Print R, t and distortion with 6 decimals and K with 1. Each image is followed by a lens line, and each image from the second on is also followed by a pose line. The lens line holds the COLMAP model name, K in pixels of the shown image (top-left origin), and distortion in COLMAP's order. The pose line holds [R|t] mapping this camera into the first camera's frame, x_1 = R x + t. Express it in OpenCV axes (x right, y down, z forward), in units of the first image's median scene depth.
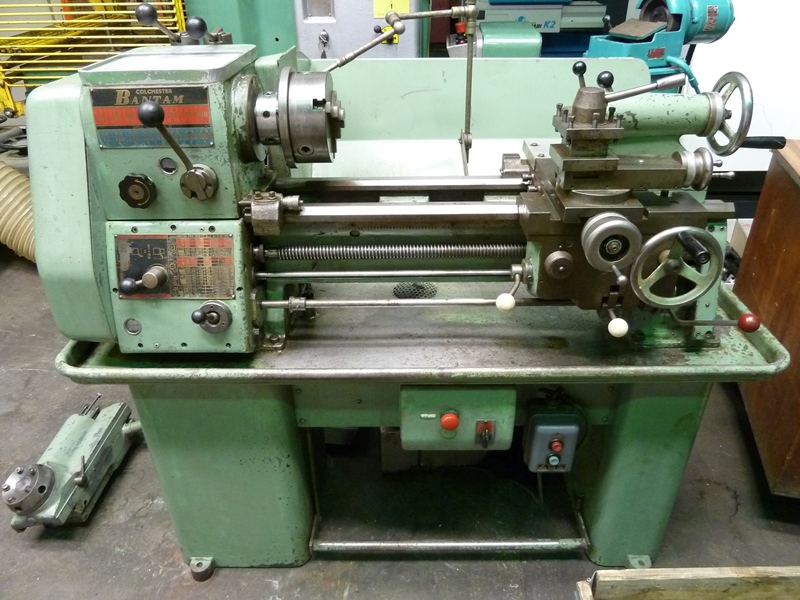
lens RADIAL K [[600.7, 0, 400.0], [0, 600.7, 300.0], [0, 0, 1]] dist [-0.032876, 0.001979]
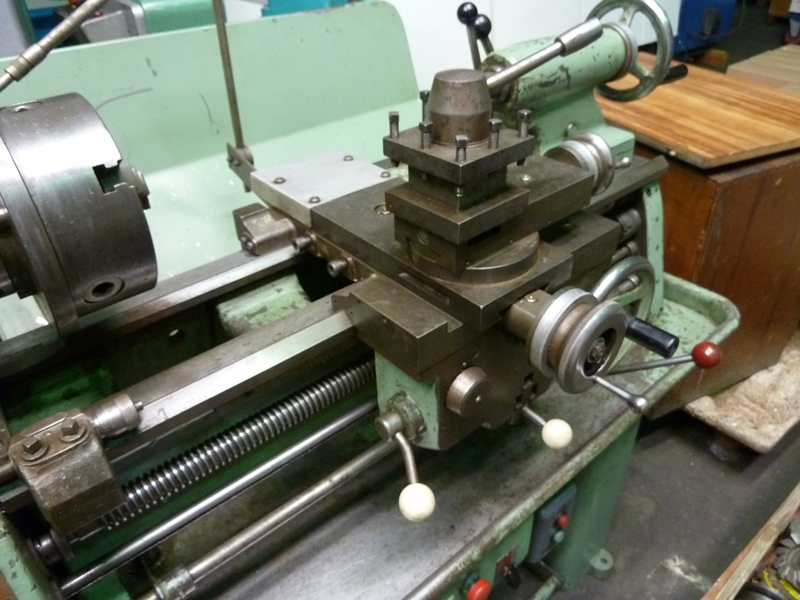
lens RADIAL K [[600.7, 0, 400.0], [0, 600.7, 300.0], [0, 0, 1]] dist [-0.032876, 0.001979]
pose [[0.754216, -0.375547, 0.538630, -0.223584], [0.346606, 0.924405, 0.159184, -0.235088], [-0.557693, 0.066634, 0.827368, 0.539916]]
